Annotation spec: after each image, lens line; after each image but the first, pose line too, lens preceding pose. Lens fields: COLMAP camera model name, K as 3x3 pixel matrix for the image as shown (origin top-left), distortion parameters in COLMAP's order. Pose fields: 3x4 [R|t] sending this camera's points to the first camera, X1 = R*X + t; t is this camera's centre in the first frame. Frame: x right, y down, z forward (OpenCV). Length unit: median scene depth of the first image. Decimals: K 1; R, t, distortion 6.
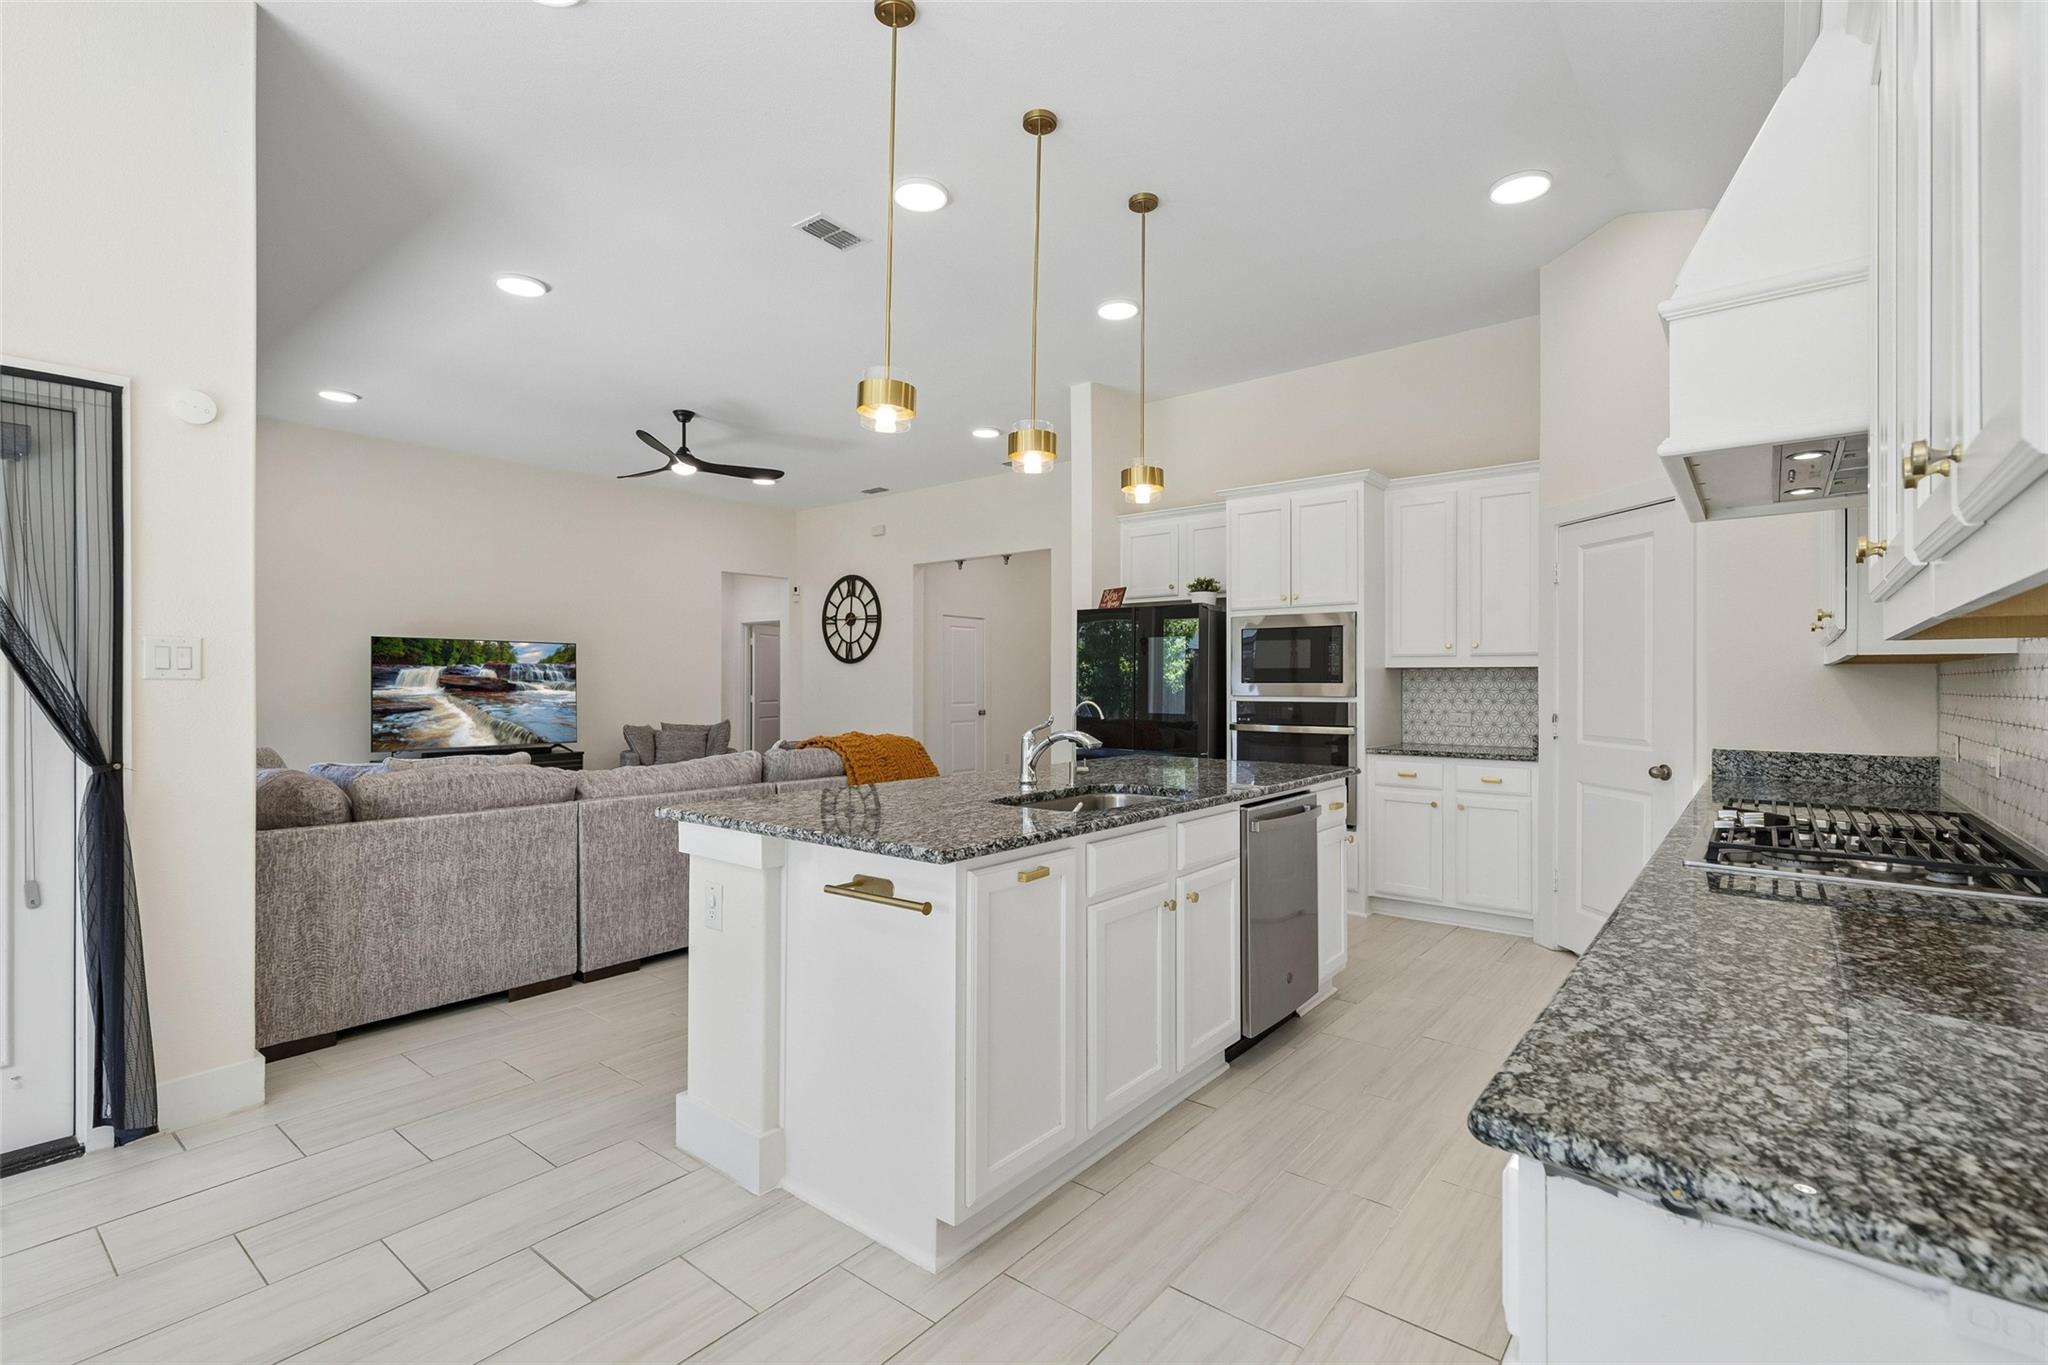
lens RADIAL K [[924.7, 0, 1027.9], [0, 924.7, 673.4], [0, 0, 1]] dist [0.013371, 0.000338]
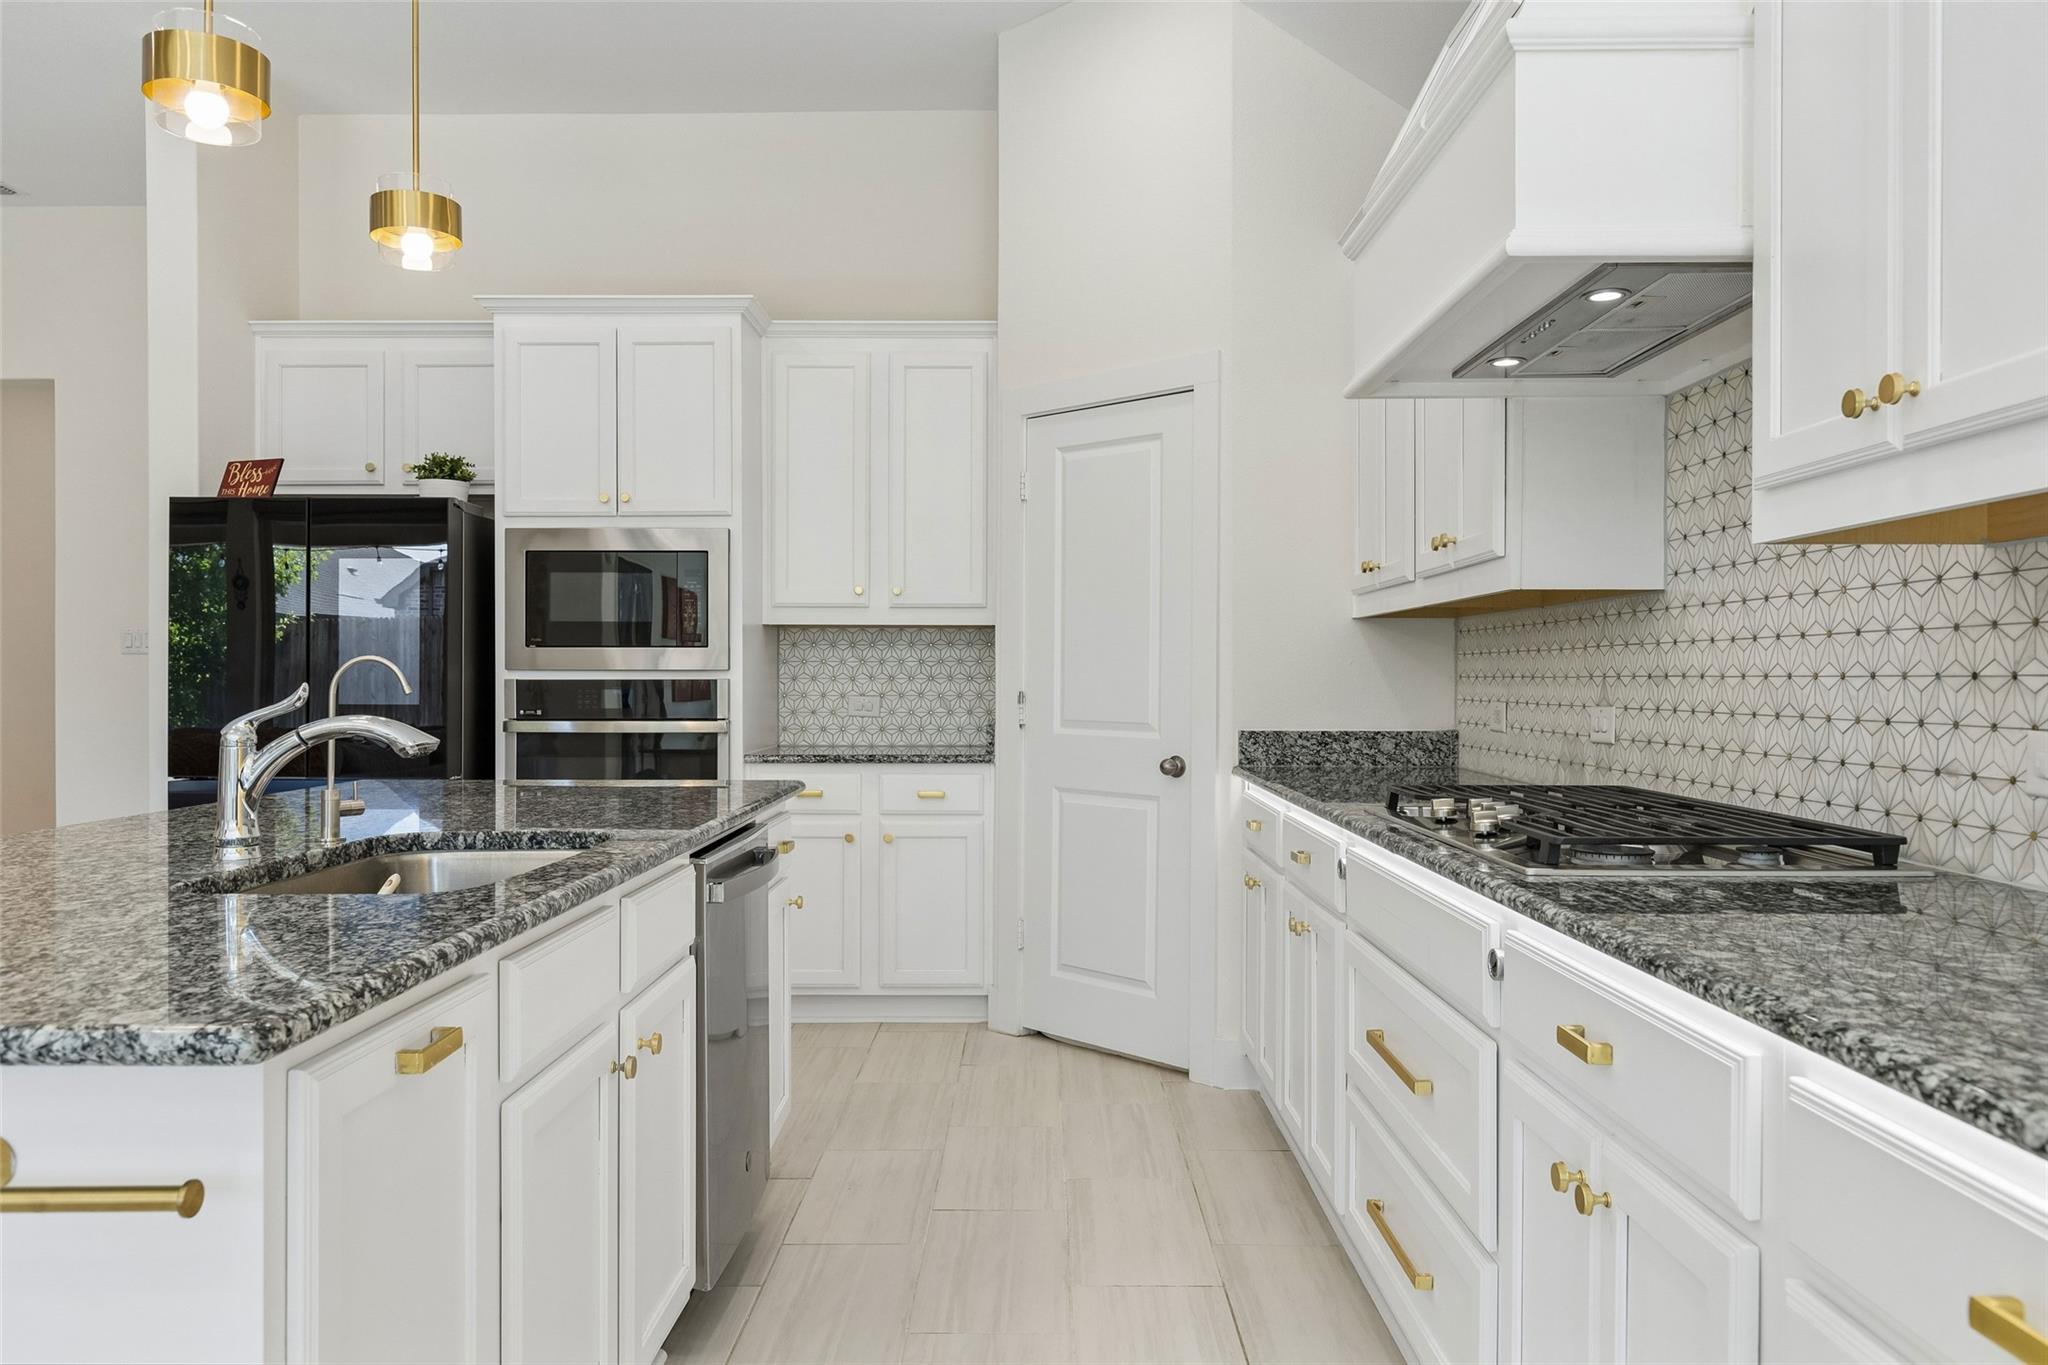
lens RADIAL K [[1432.0, 0, 1024.0], [0, 1432.0, 682.5], [0, 0, 1]] dist [-0.002804, 0.004299]
pose [[0.782991, -0.003689, 0.622022, -0.076251], [-0.005892, 0.999894, 0.013347, 0.019744], [-0.622005, -0.014115, 0.782886, 0.149489]]
